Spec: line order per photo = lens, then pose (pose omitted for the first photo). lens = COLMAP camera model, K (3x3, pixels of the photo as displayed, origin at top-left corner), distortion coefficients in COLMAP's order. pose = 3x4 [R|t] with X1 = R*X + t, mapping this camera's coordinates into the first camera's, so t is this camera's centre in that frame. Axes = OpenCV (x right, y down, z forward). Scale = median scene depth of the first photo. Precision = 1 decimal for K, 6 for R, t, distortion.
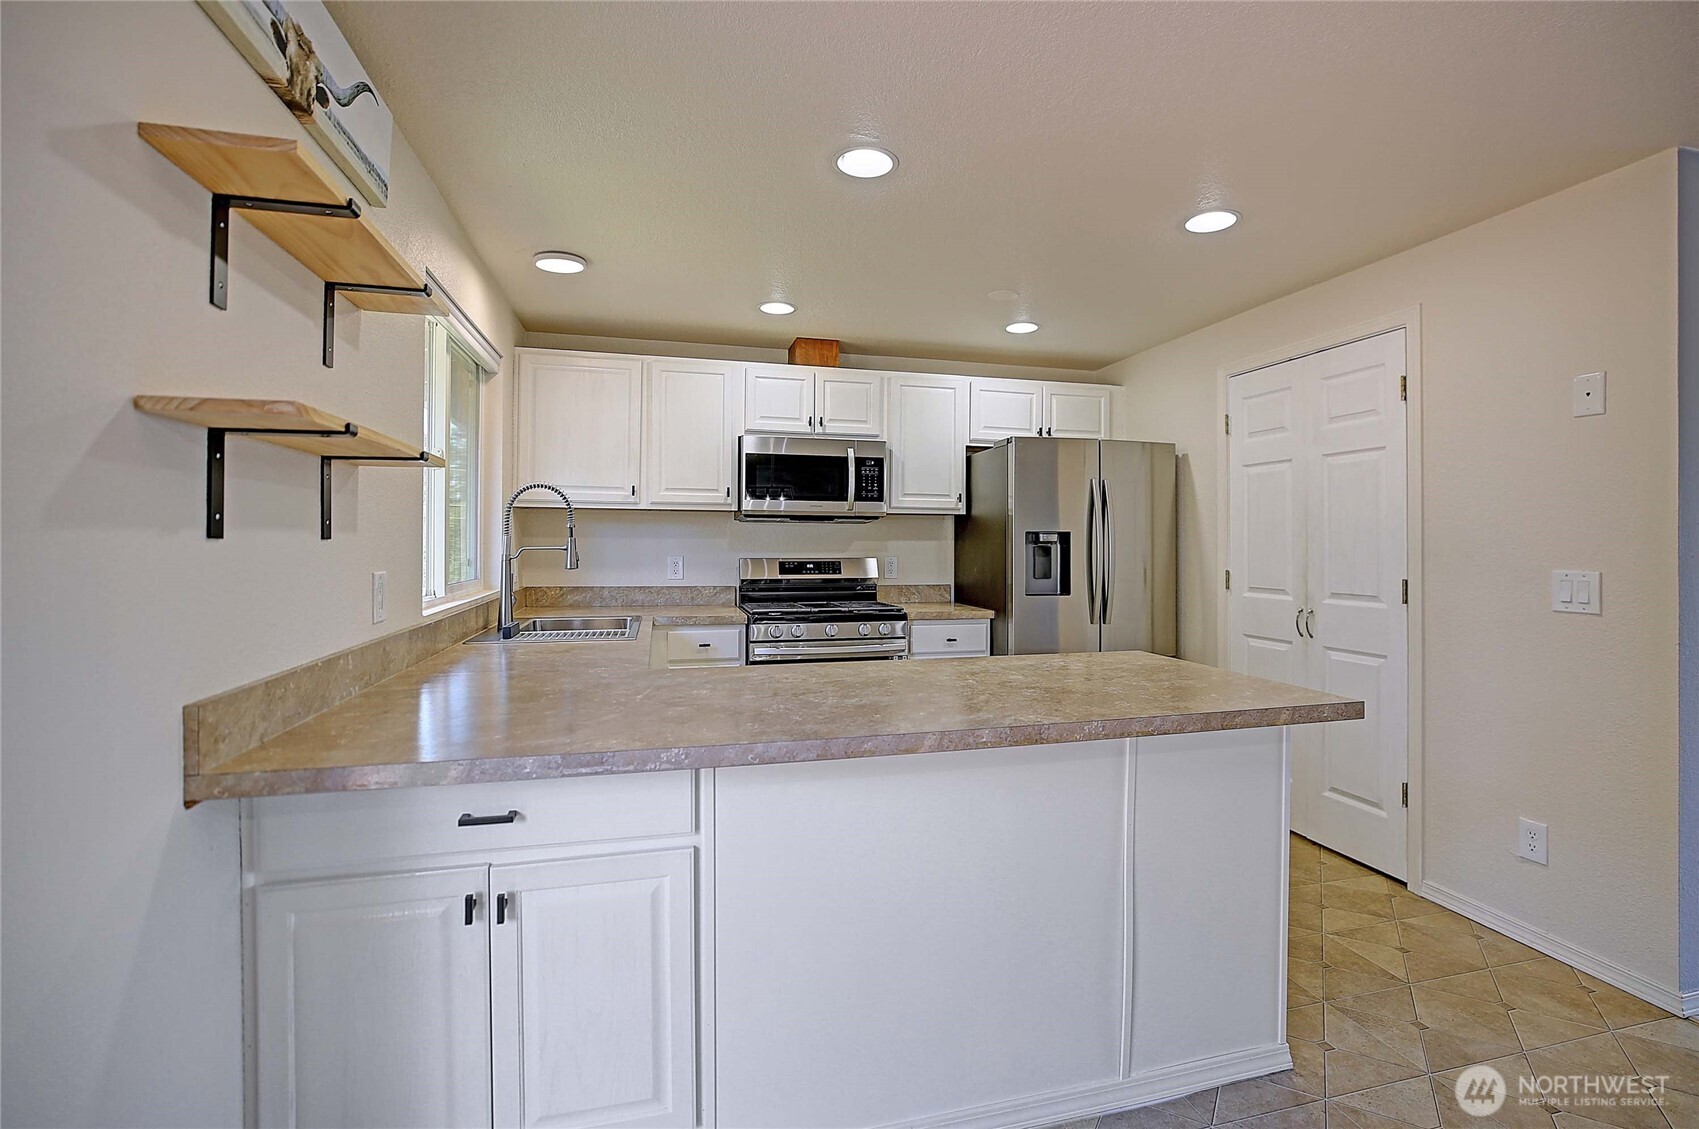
lens RADIAL K [[783.1, 0, 852.0], [0, 783.1, 552.6], [0, 0, 1]] dist [-0.001793, -0.000077]
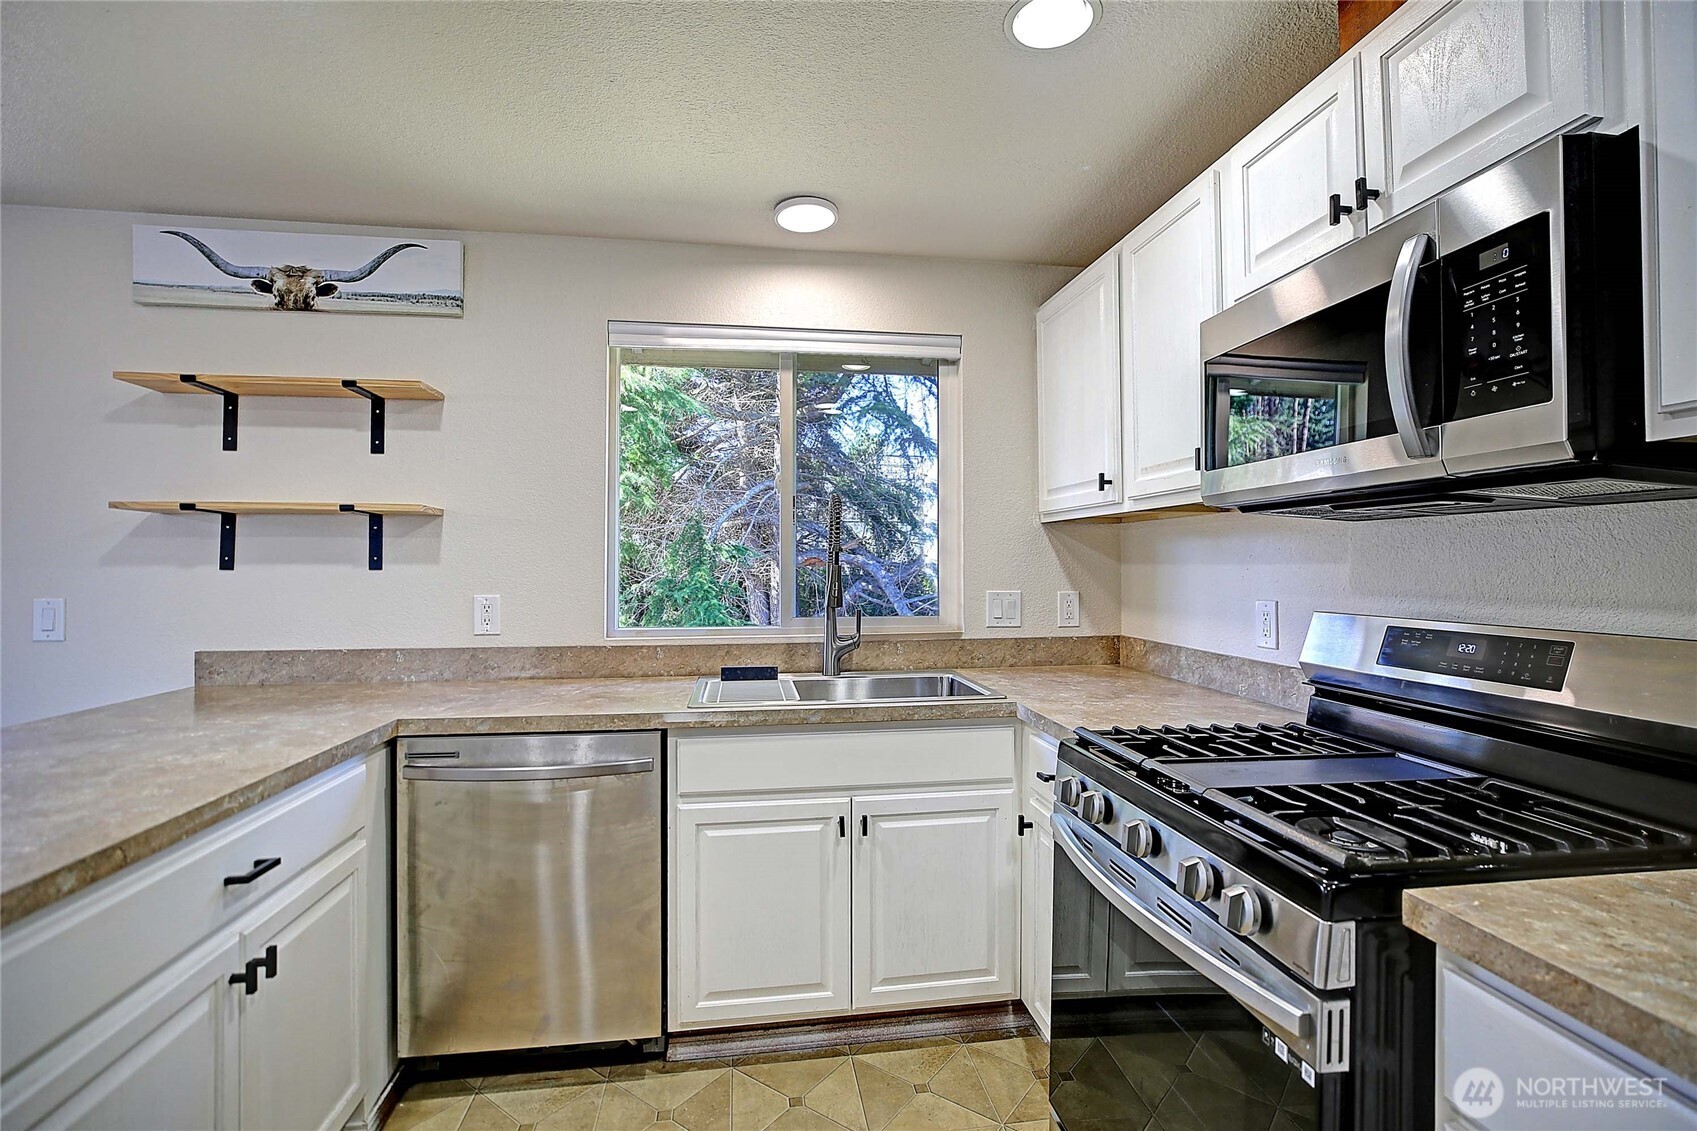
lens RADIAL K [[782.2, 0, 850.4], [0, 782.2, 561.5], [0, 0, 1]] dist [-0.001793, -0.000077]
pose [[-0.094226, -0.009909, -0.995502, 0.680018], [-0.012110, 0.999888, -0.008806, -0.029054], [0.995477, 0.011225, -0.094335, 1.917999]]
